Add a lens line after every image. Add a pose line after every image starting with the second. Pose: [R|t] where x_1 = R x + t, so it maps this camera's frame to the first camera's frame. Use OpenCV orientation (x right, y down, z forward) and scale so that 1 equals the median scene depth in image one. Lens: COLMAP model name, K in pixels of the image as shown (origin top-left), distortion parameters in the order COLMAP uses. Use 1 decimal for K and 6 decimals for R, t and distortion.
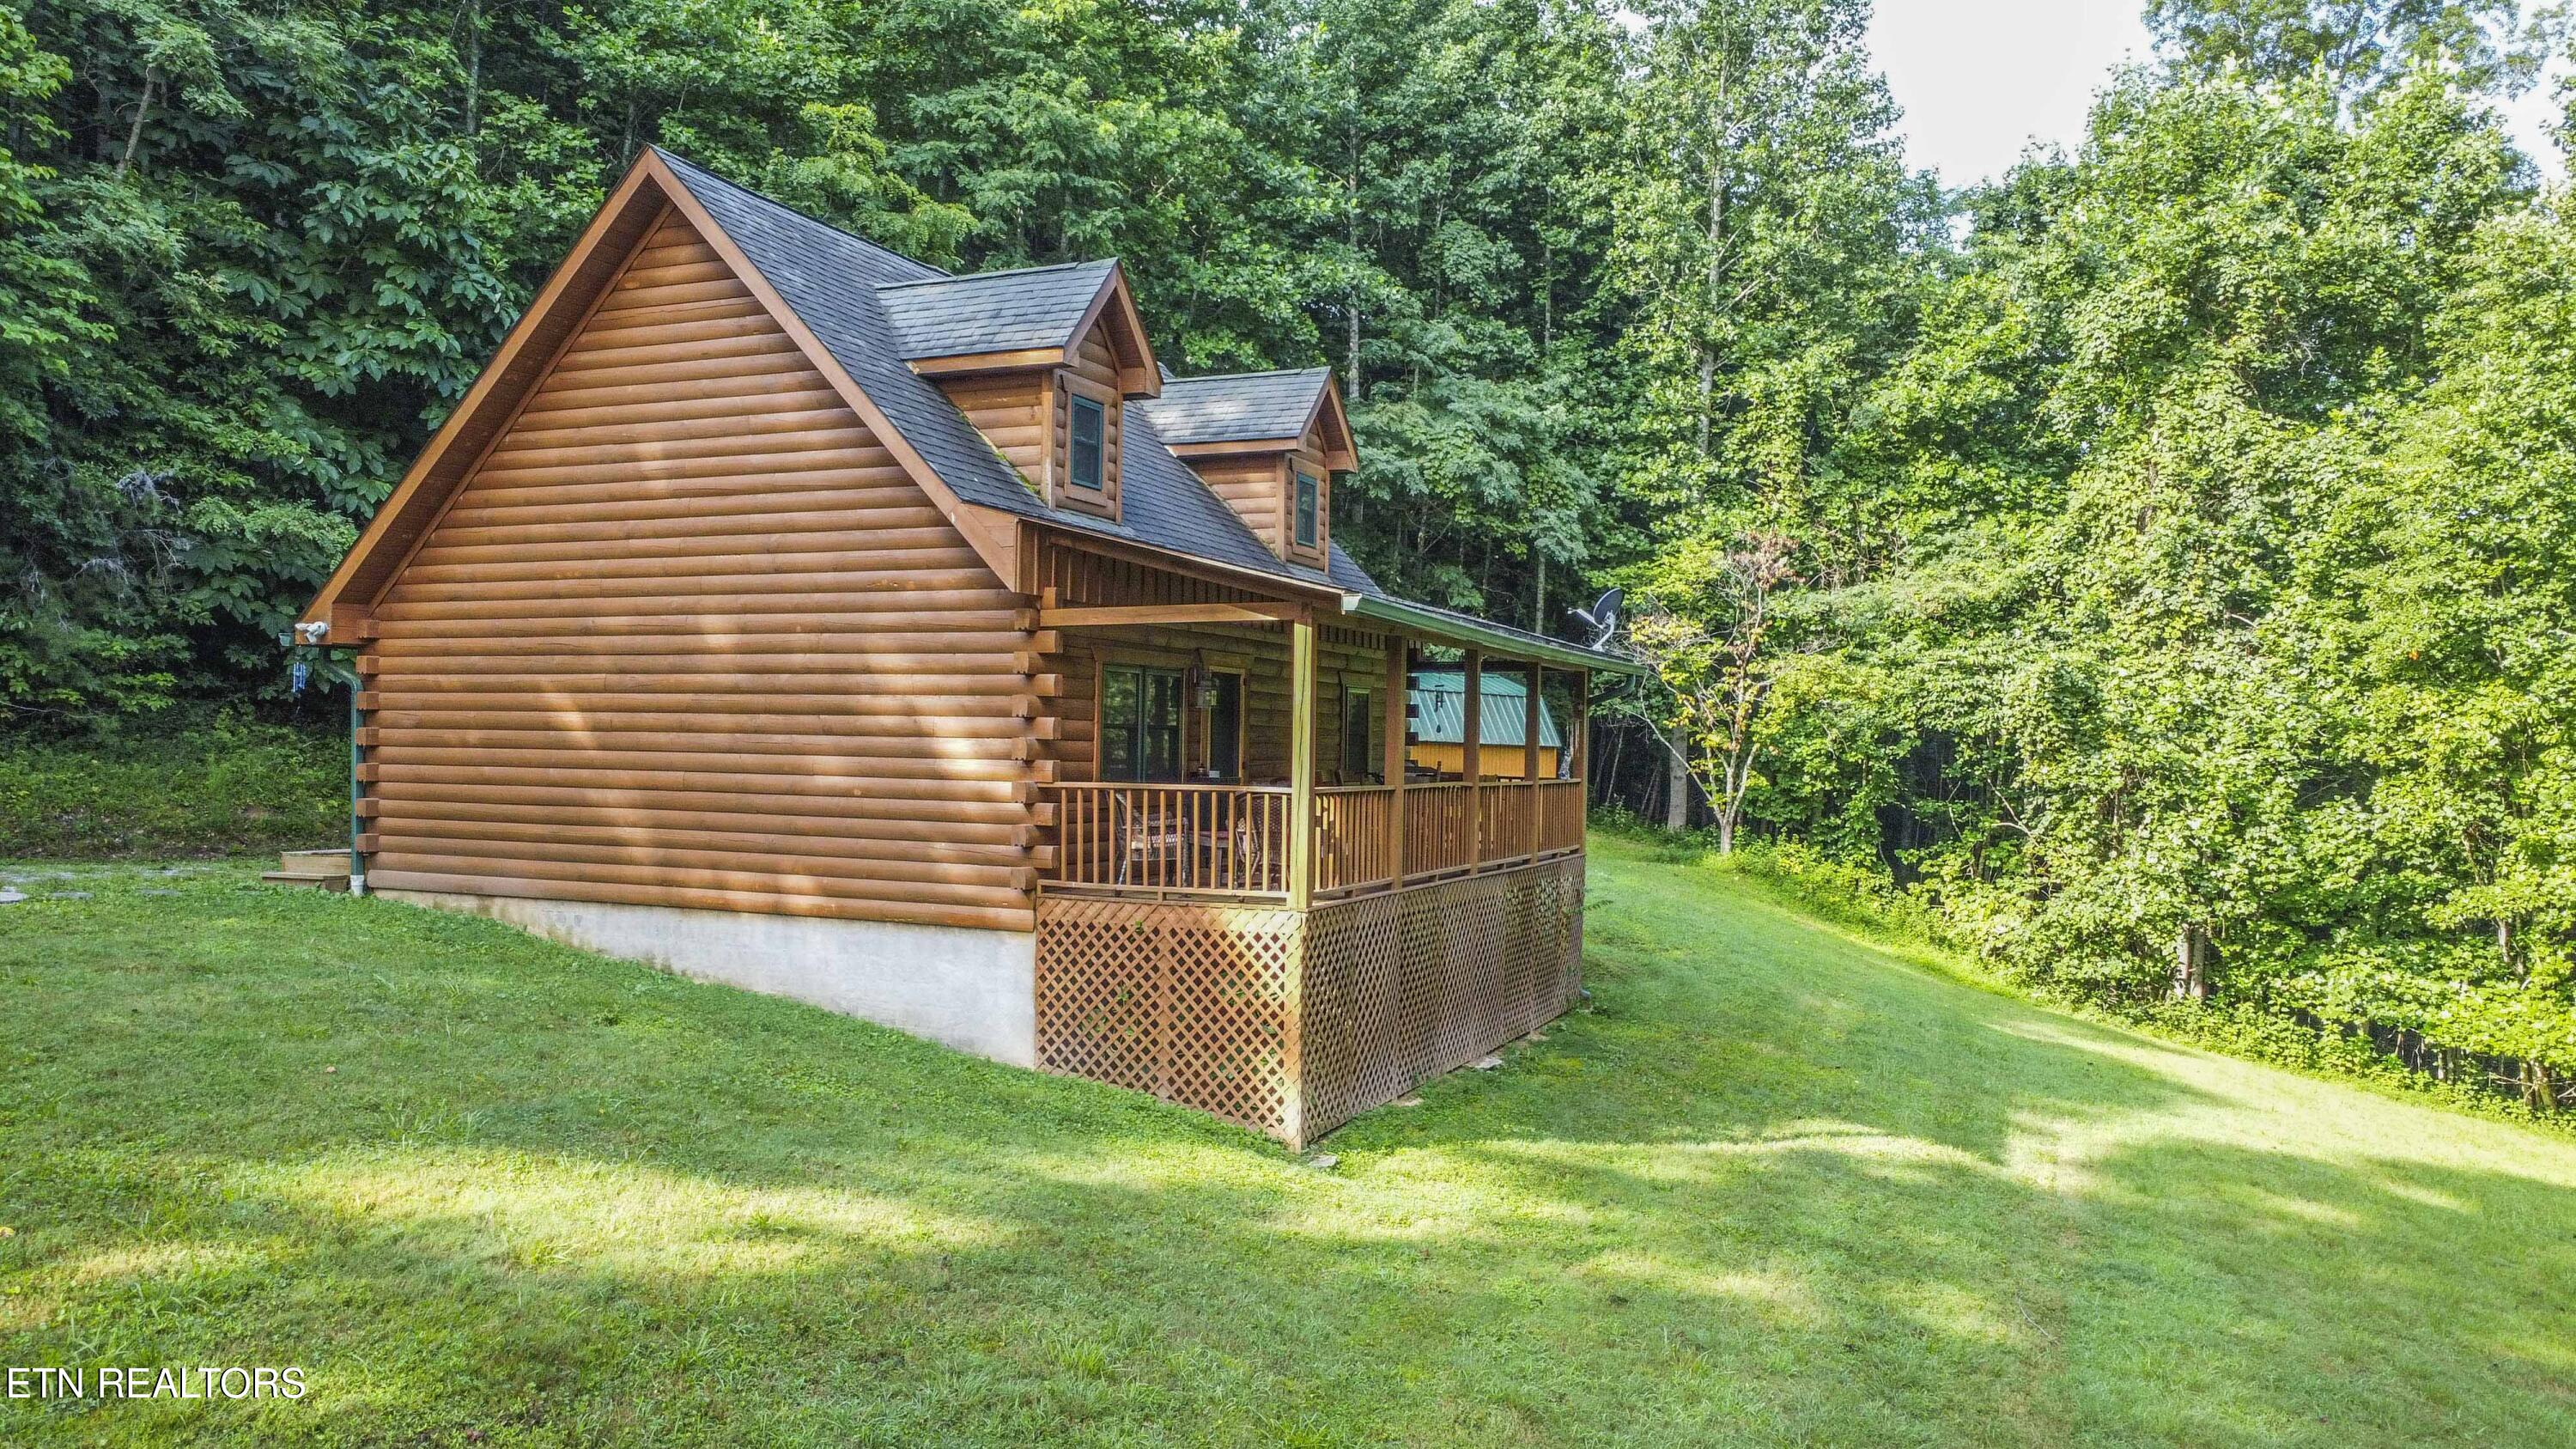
lens RADIAL K [[1906.4, 0, 1288.0], [0, 1906.4, 724.5], [0, 0, 1]] dist [-0.254979, 0.342827]
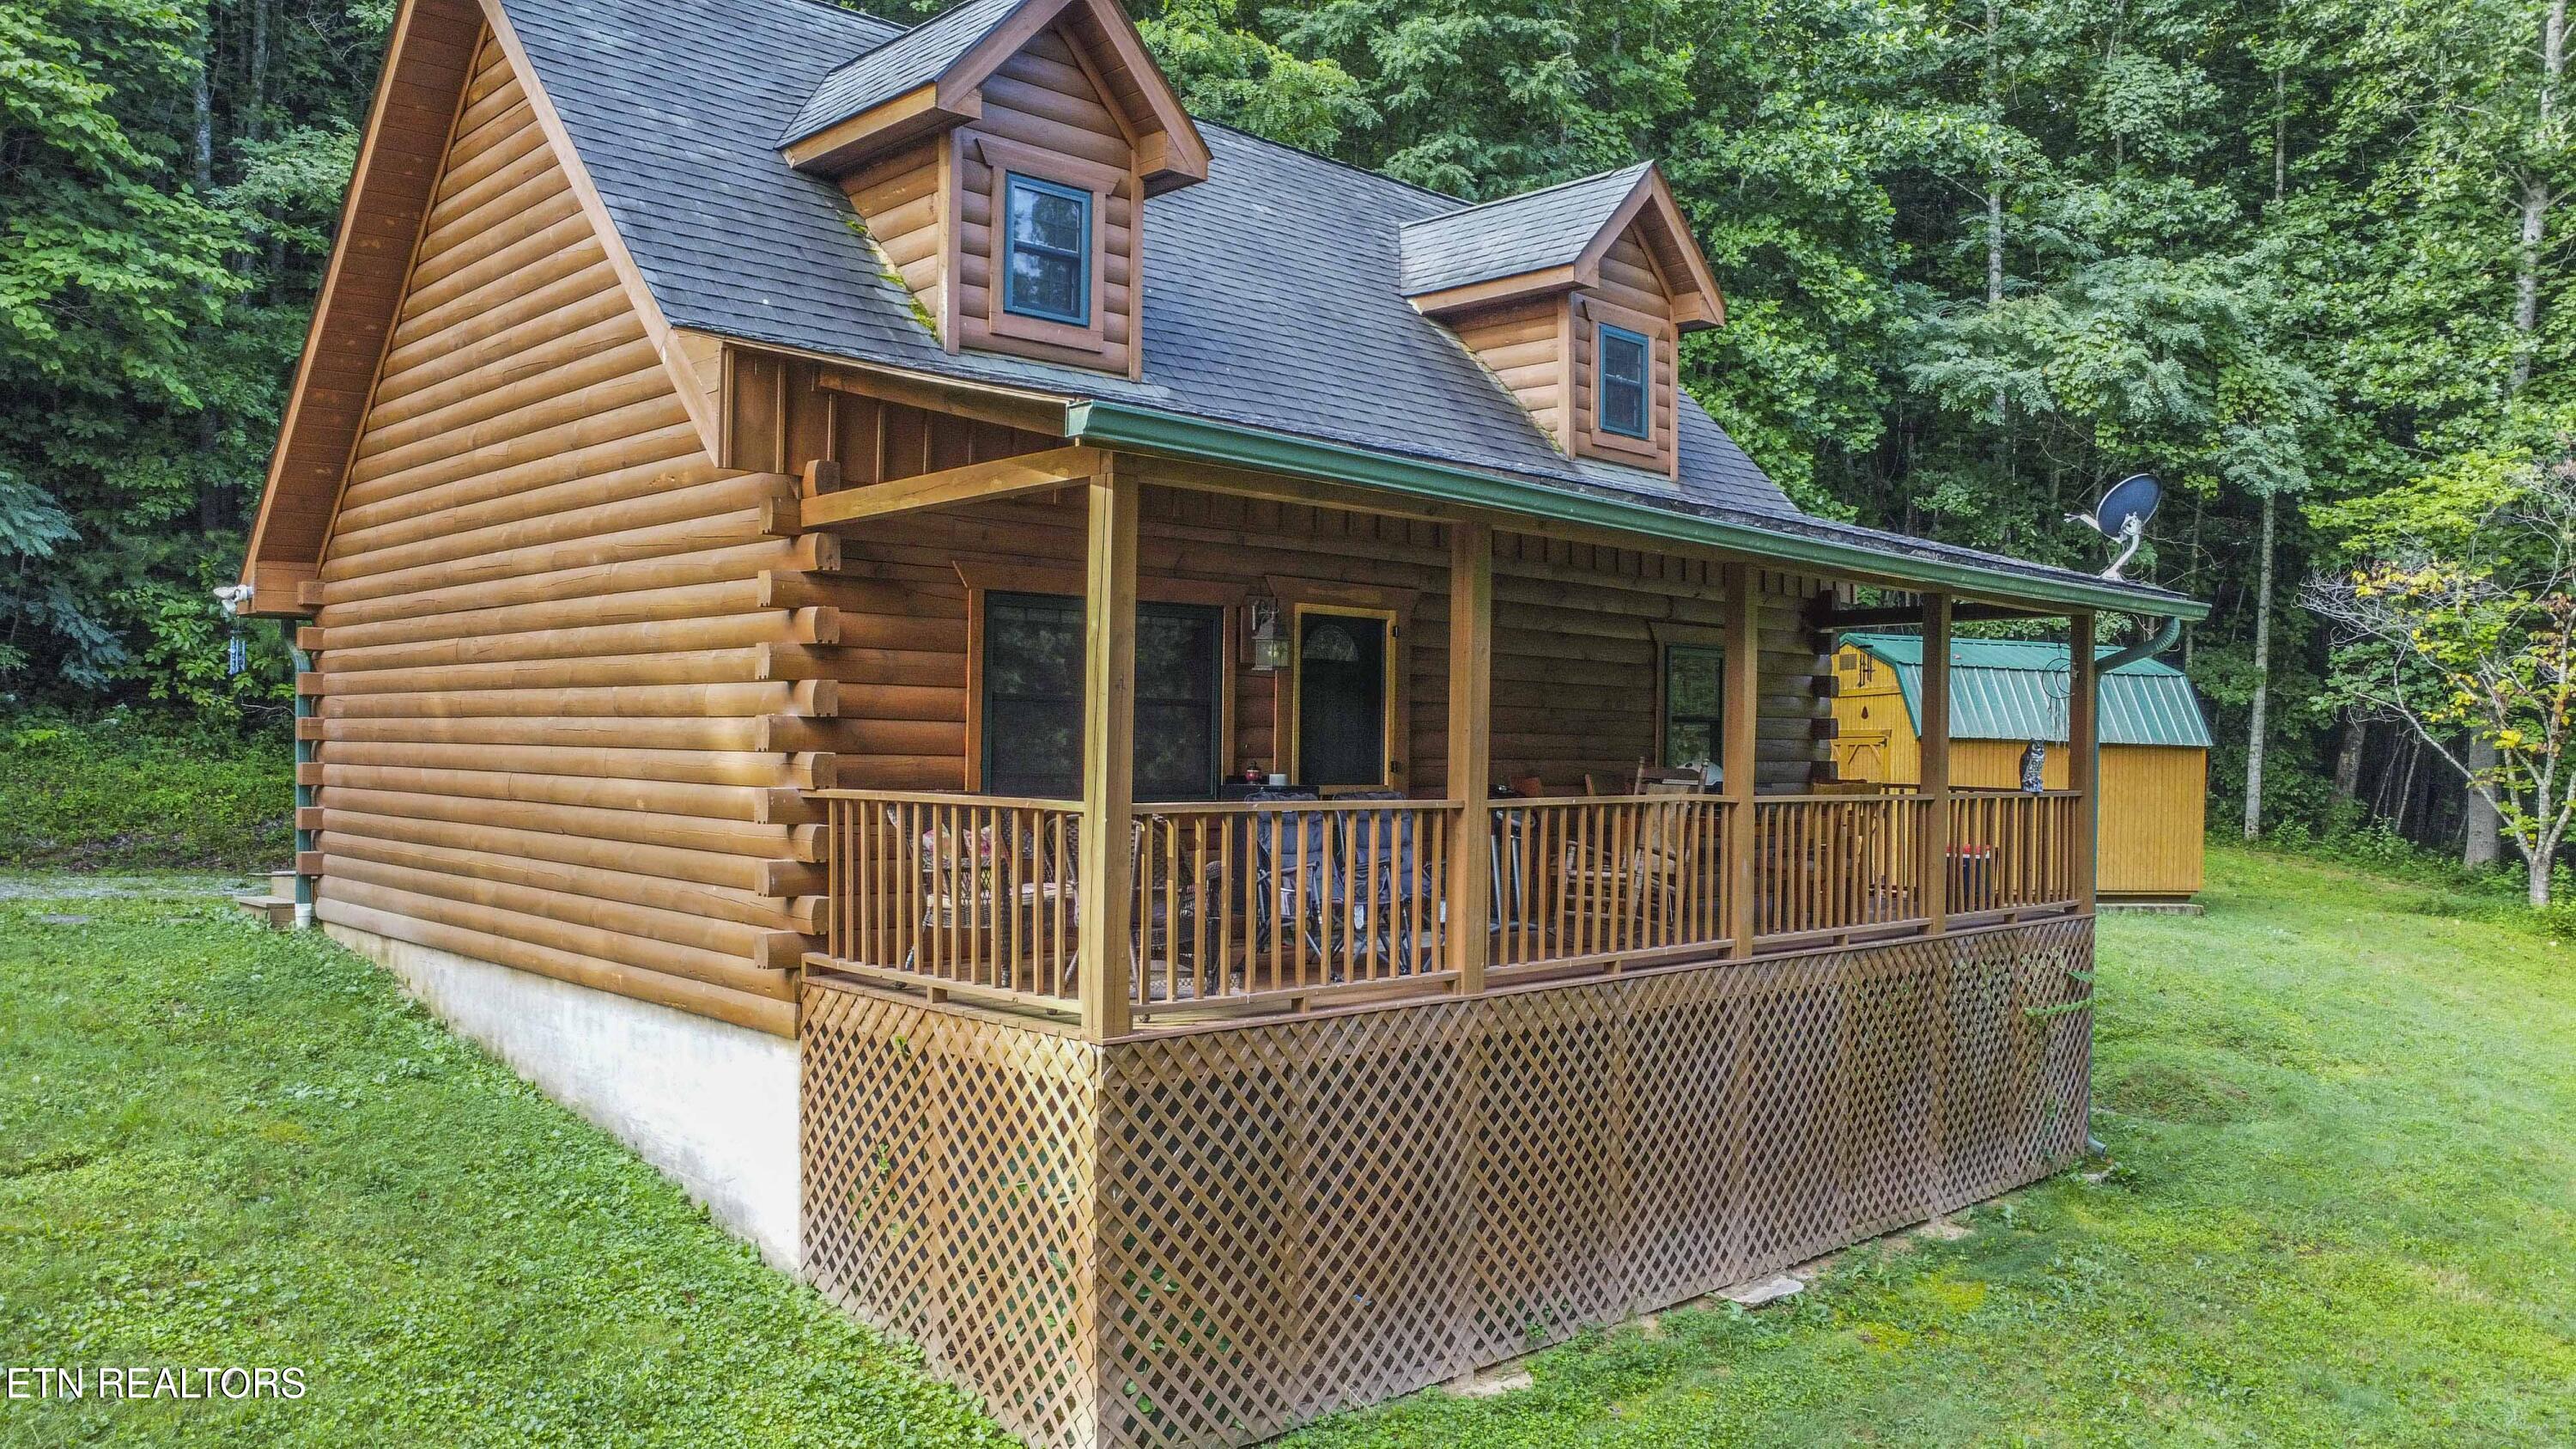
lens RADIAL K [[1875.6, 0, 1283.0], [0, 1875.6, 742.9], [0, 0, 1]] dist [-0.123024, 0.161410]
pose [[0.909273, -0.003708, -0.416184, 0.101546], [0.005035, 0.999985, 0.002091, 0.006323], [0.416170, -0.003997, 0.909278, 0.216263]]
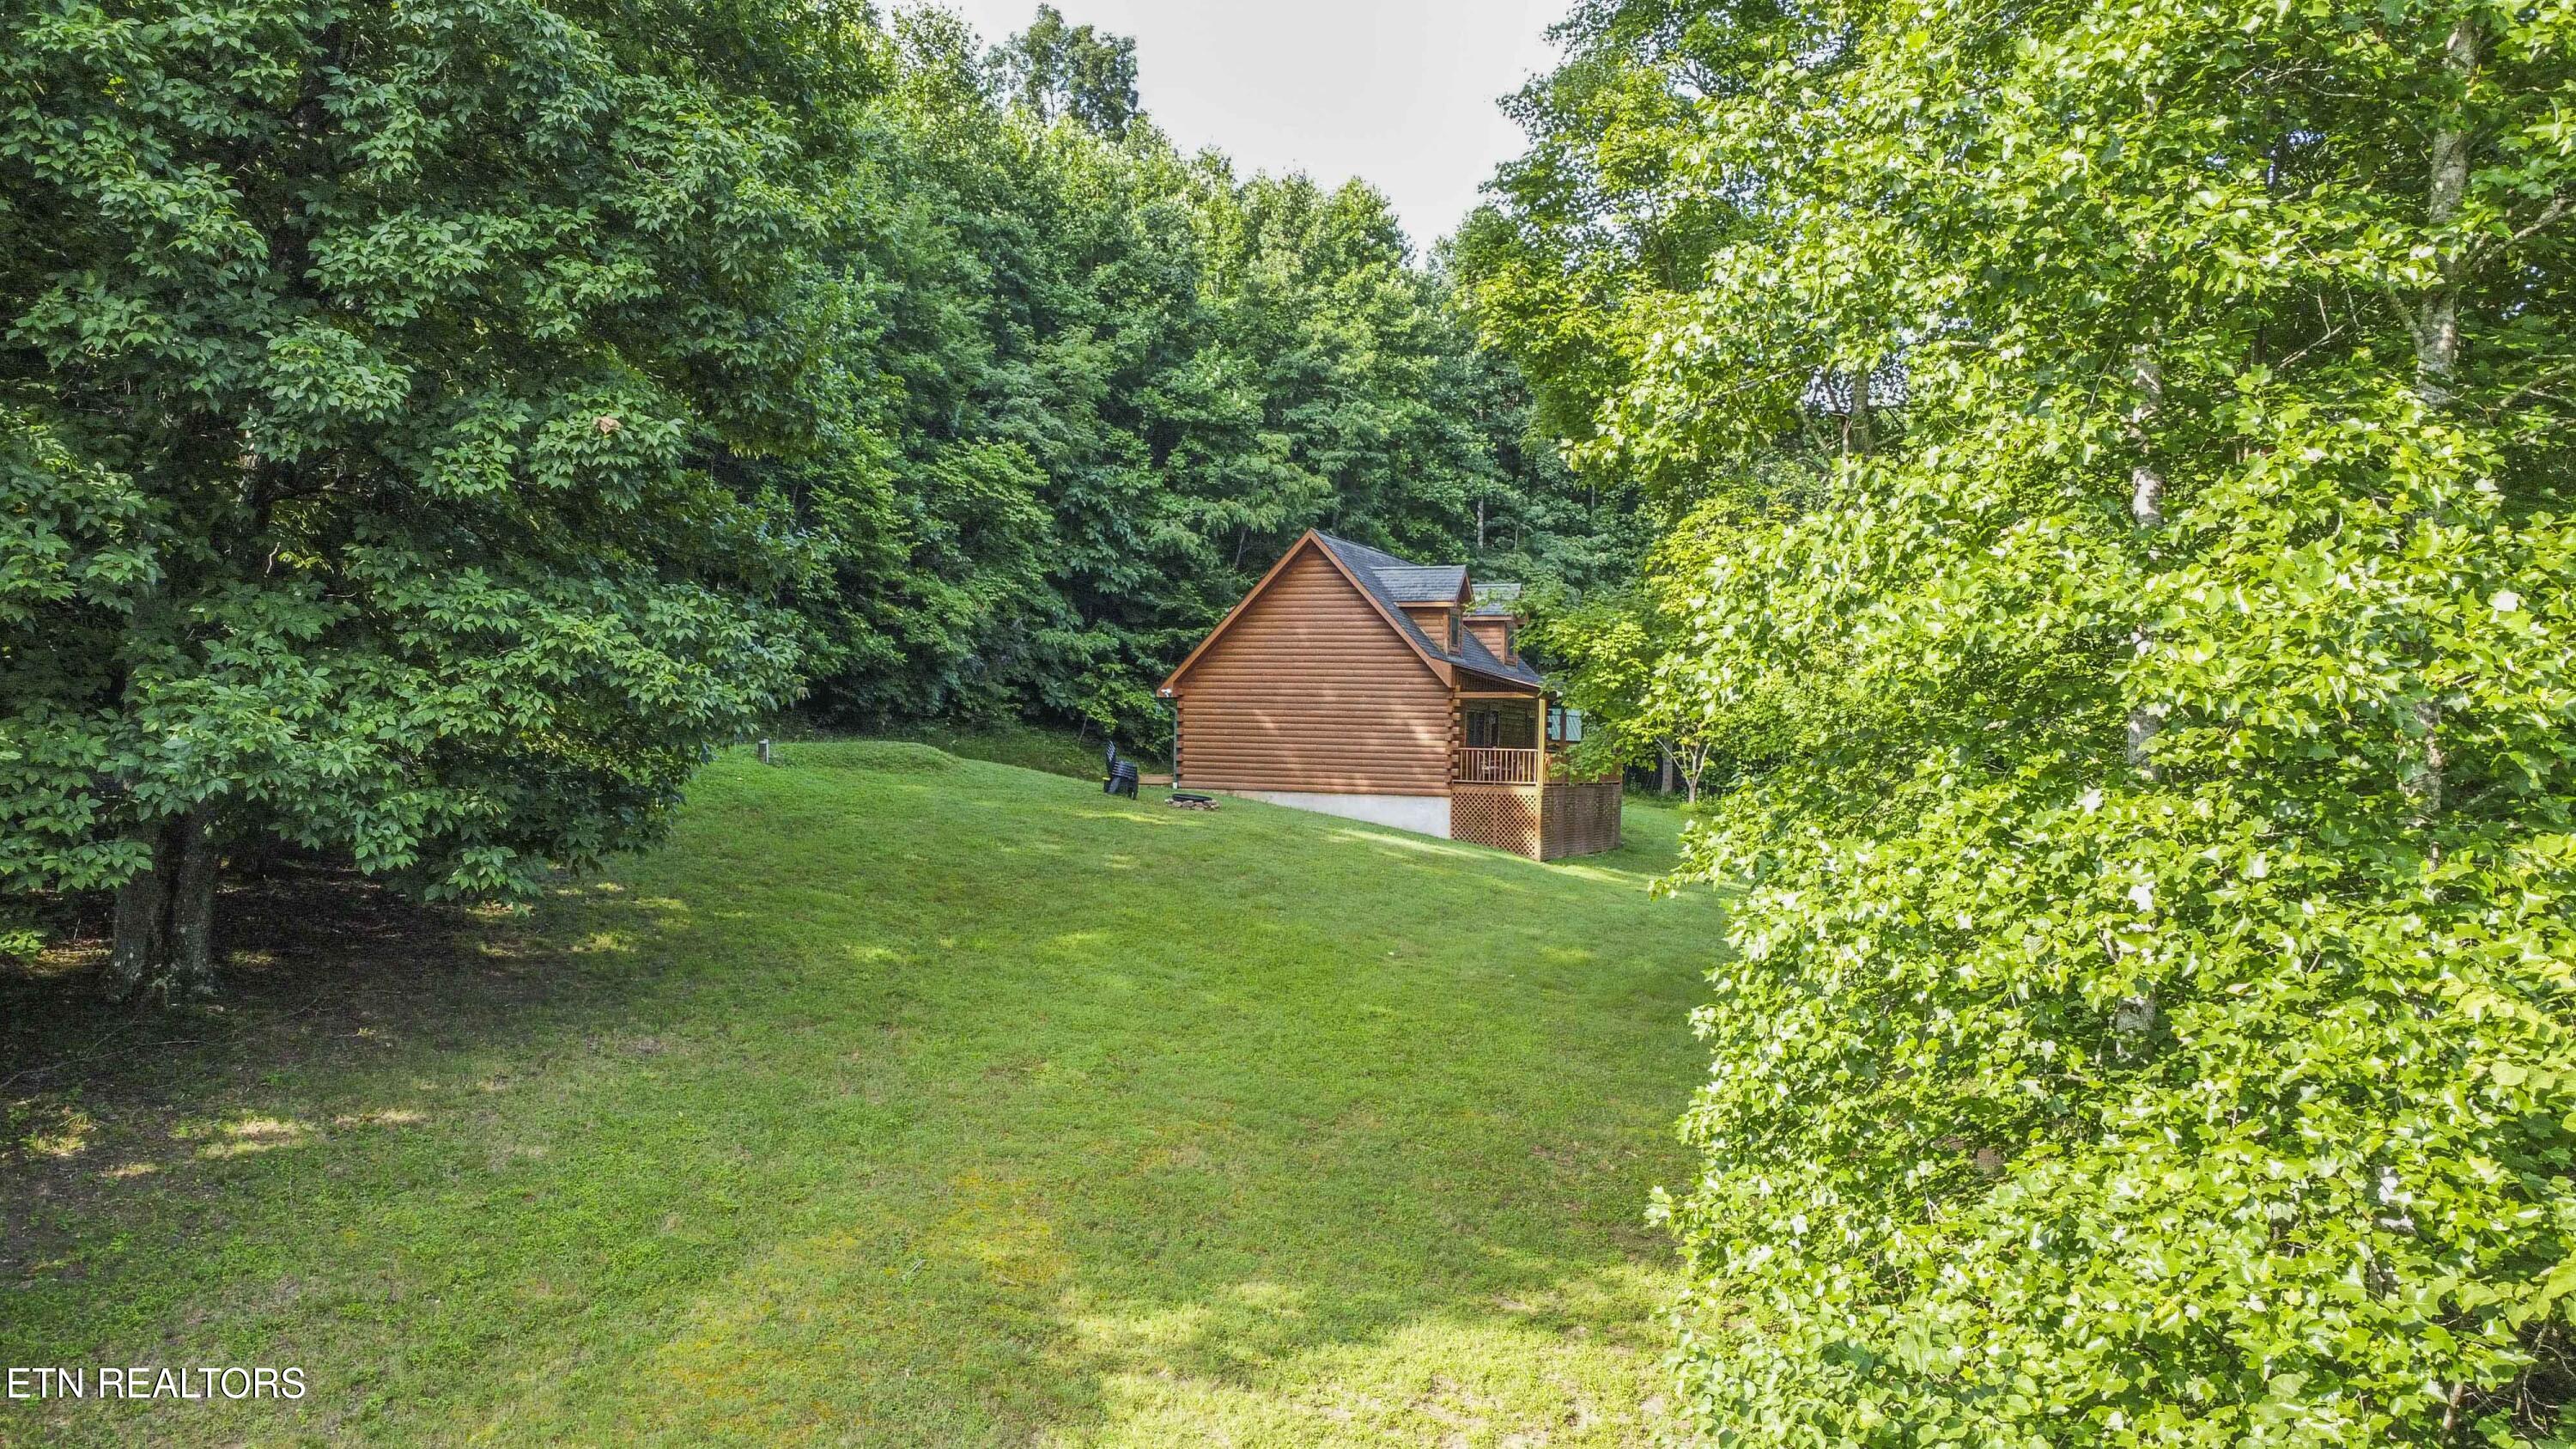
lens RADIAL K [[1906.4, 0, 1288.0], [0, 1906.4, 724.5], [0, 0, 1]] dist [-0.254979, 0.342827]
pose [[0.999948, 0.009663, -0.003350, -0.160217], [-0.009670, 0.999951, -0.002286, 0.000649], [0.003327, 0.002318, 0.999992, -0.866577]]
